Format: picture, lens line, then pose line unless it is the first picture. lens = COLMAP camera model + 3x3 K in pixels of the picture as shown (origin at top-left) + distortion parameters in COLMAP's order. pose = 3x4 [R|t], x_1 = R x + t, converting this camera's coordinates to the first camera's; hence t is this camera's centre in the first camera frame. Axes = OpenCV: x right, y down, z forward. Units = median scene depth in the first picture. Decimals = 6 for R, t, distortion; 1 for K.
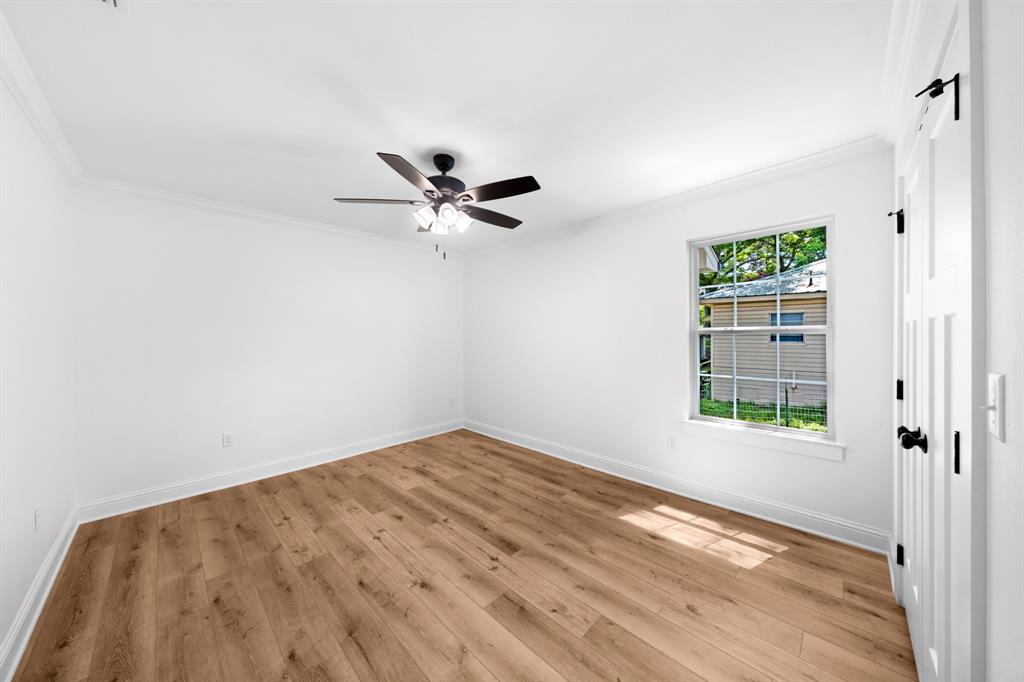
lens RADIAL K [[343.1, 0, 508.8], [0, 343.1, 337.7], [0, 0, 1]] dist [-0.000473, -0.000004]
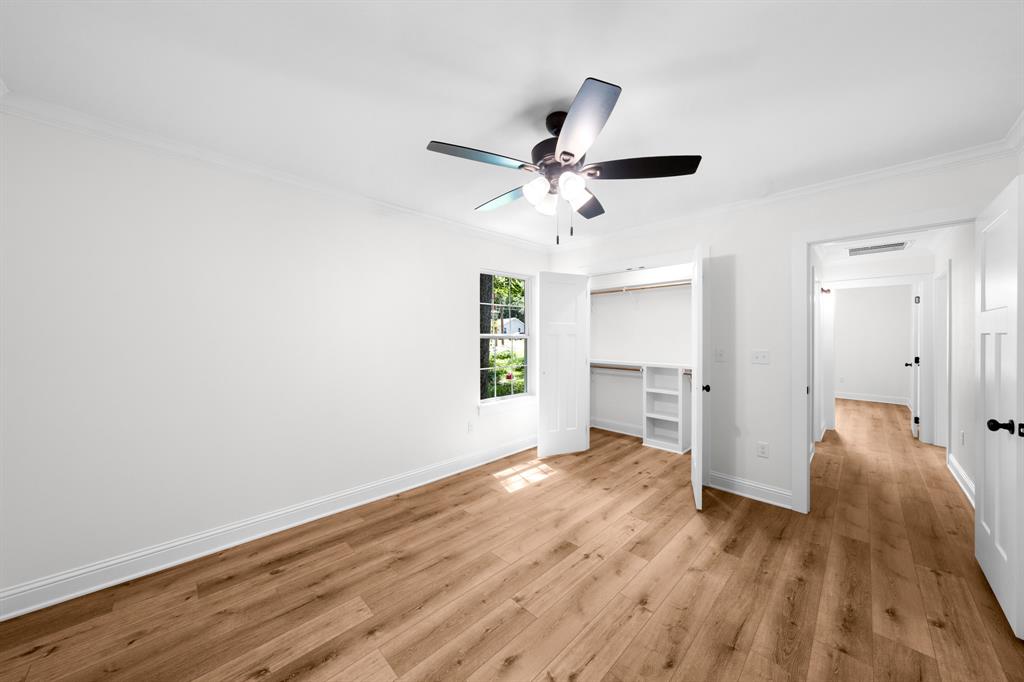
lens RADIAL K [[343.1, 0, 508.8], [0, 343.1, 337.7], [0, 0, 1]] dist [-0.000473, -0.000004]
pose [[0.027679, 0.003164, 0.999612, -0.893491], [0.005107, 0.999981, -0.003306, -0.015220], [-0.999604, 0.005196, 0.027662, 0.982501]]
